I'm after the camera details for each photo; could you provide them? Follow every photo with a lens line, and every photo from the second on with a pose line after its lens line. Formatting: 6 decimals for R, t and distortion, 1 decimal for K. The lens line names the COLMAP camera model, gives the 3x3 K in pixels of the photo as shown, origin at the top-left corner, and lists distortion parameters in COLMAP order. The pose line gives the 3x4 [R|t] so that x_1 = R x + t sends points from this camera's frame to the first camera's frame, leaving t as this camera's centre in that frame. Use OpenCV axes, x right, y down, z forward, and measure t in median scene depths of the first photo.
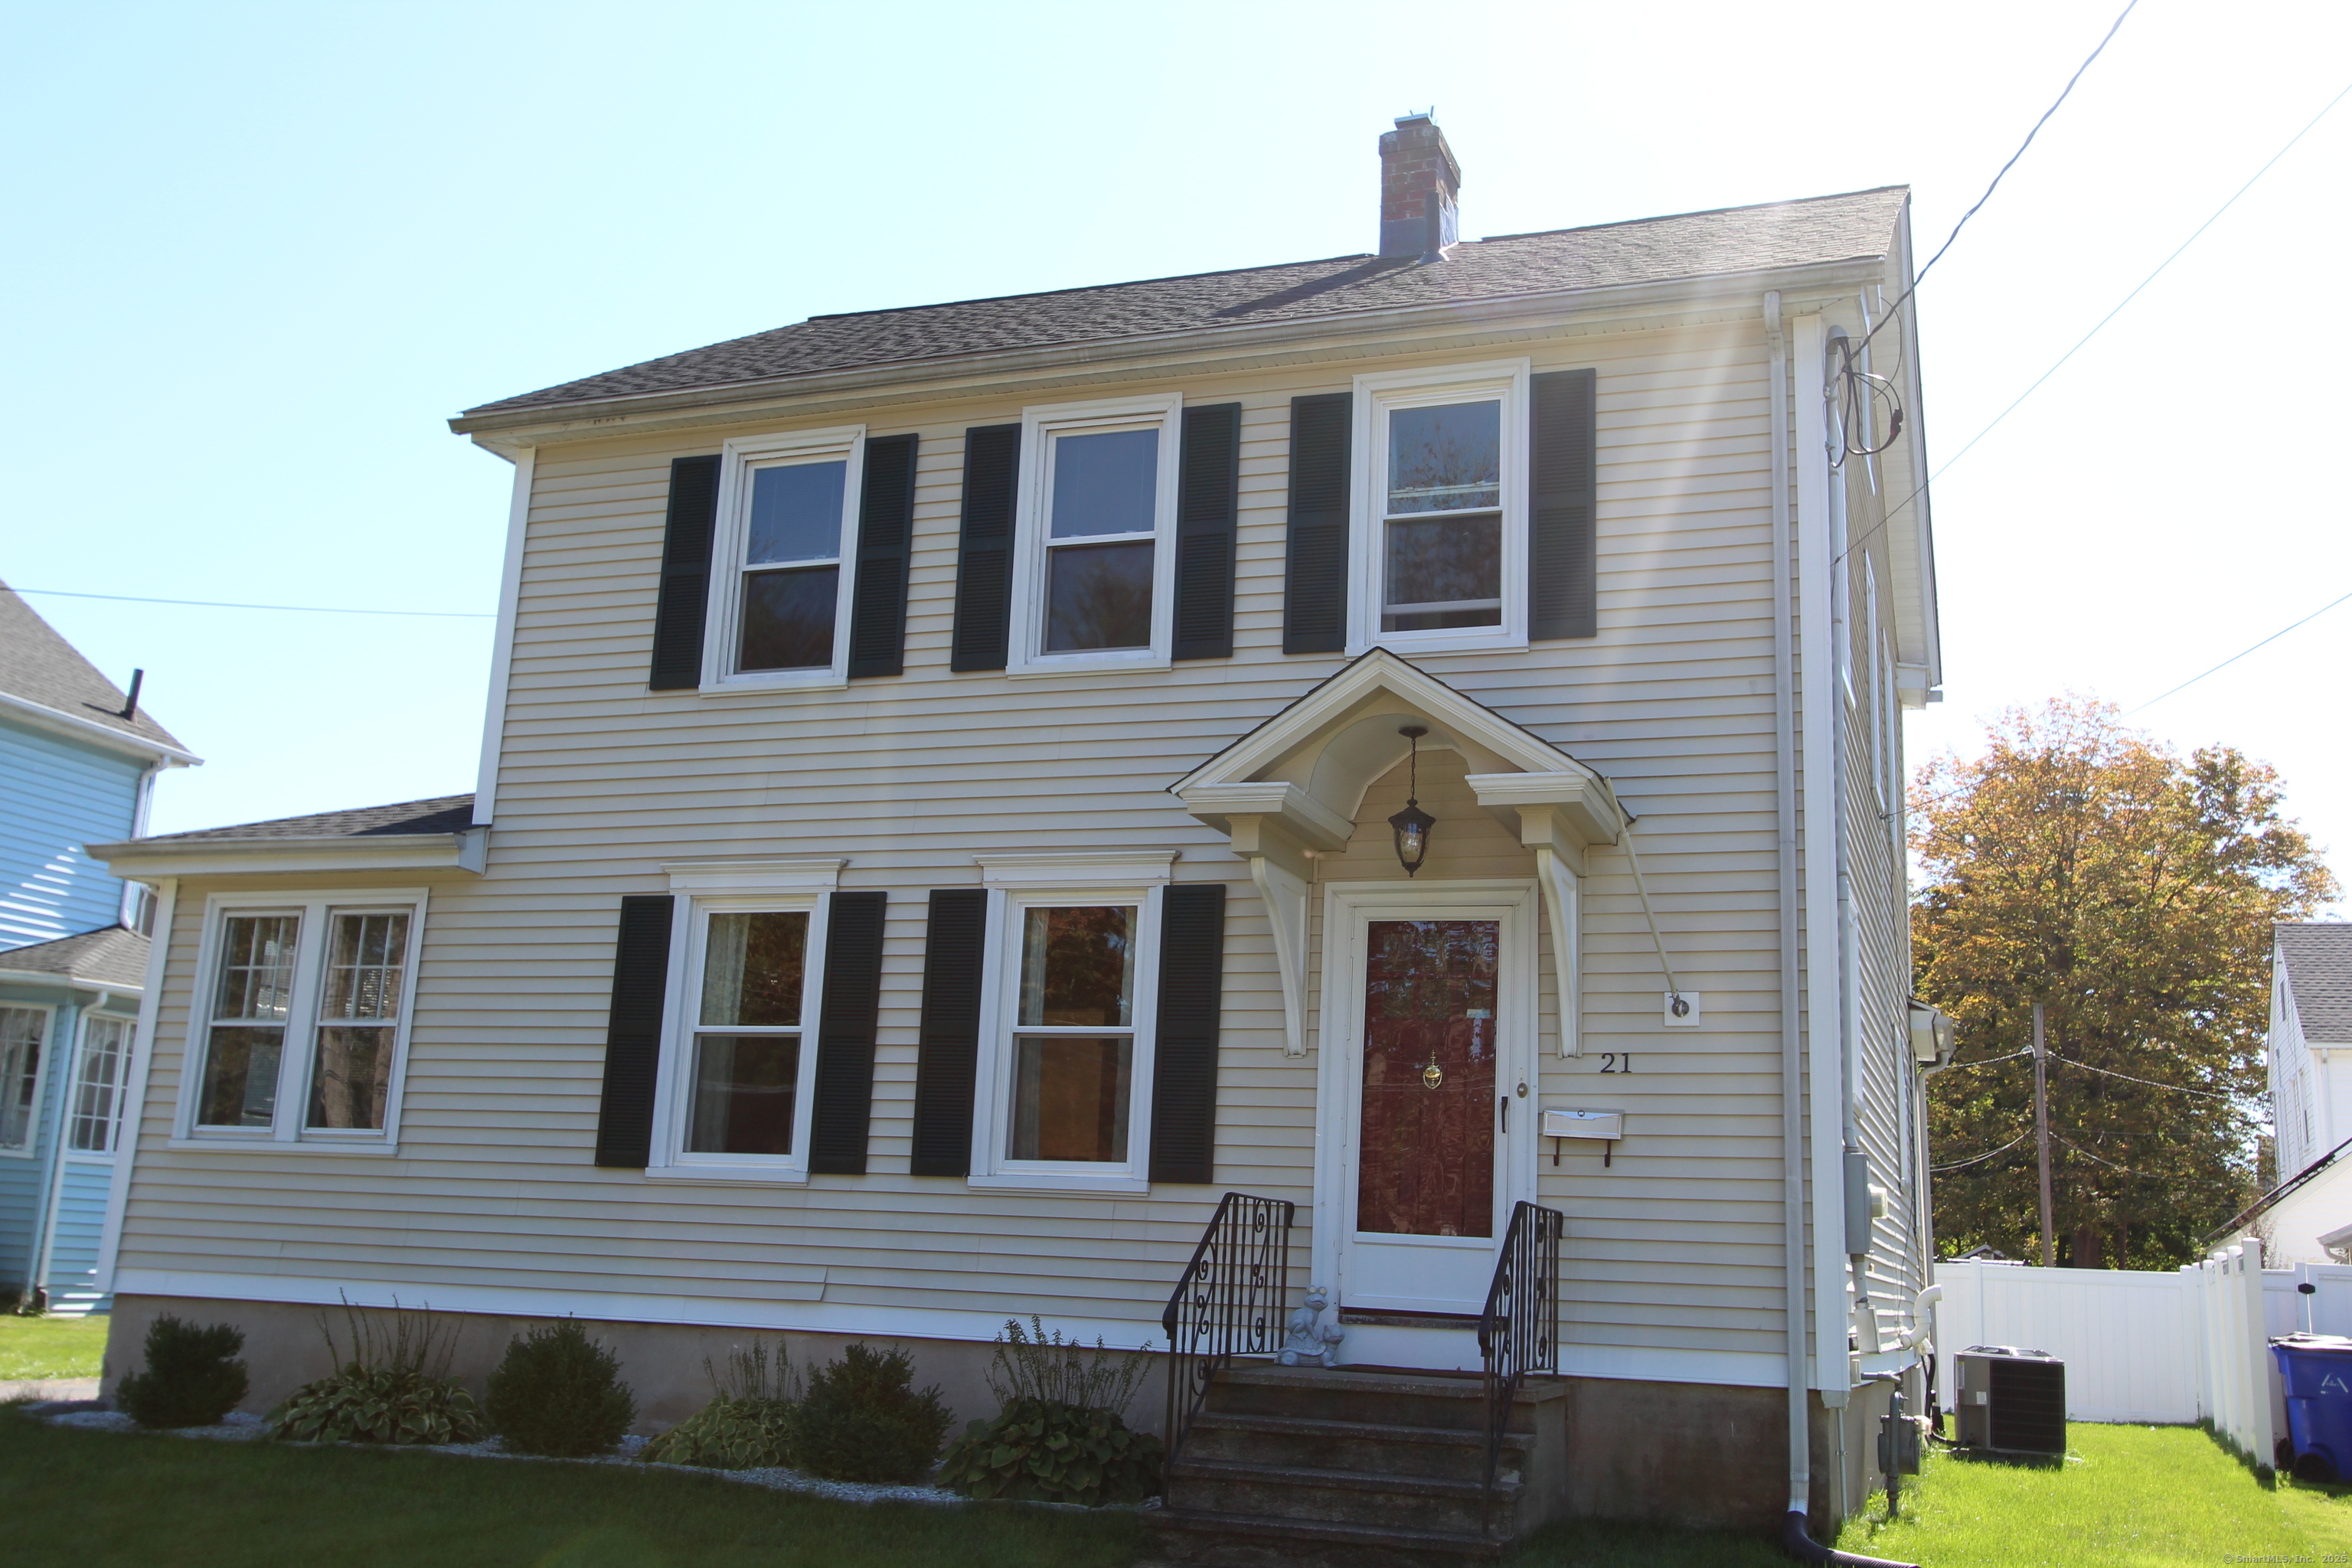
lens RADIAL K [[2219.9, 0, 1186.0], [0, 2219.9, 784.2], [0, 0, 1]] dist [0.012531, 0.000000]
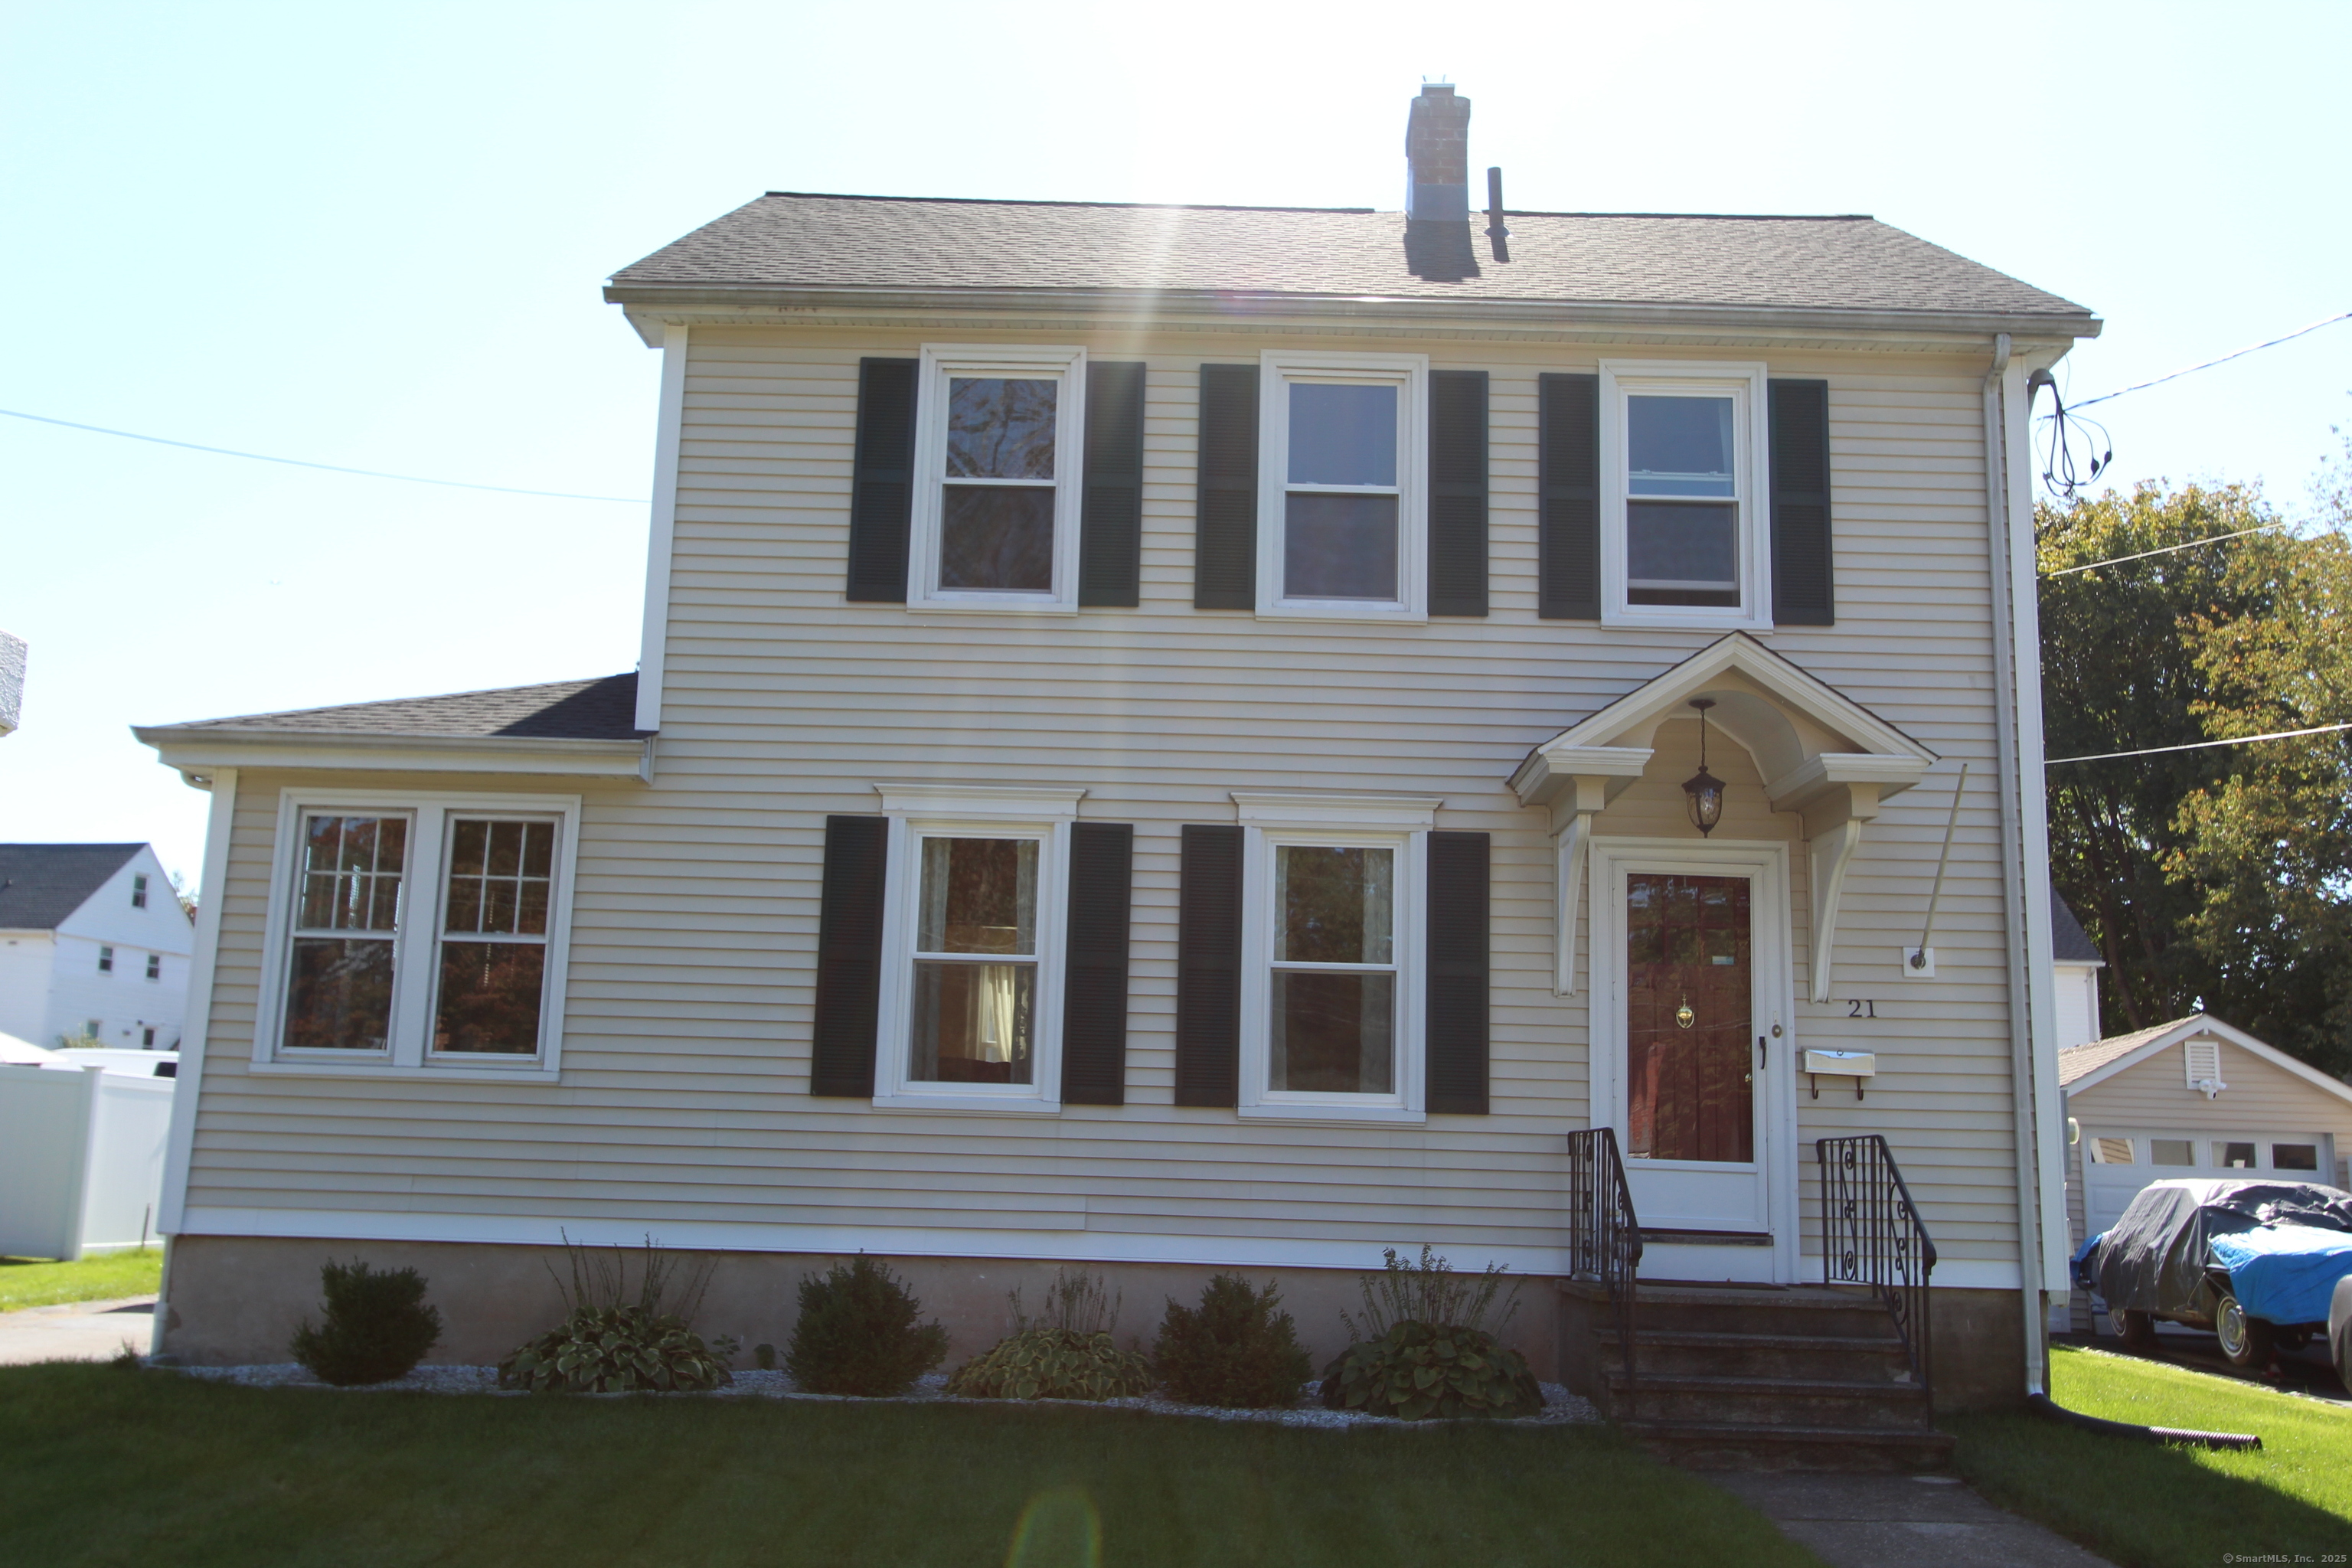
lens RADIAL K [[2219.9, 0, 1182.2], [0, 2219.9, 781.1], [0, 0, 1]] dist [0.012531, 0.000000]
pose [[0.942707, 0.043024, 0.330836, -0.458641], [-0.060030, 0.997340, 0.041353, -0.014169], [-0.328177, -0.058844, 0.942782, 0.048900]]
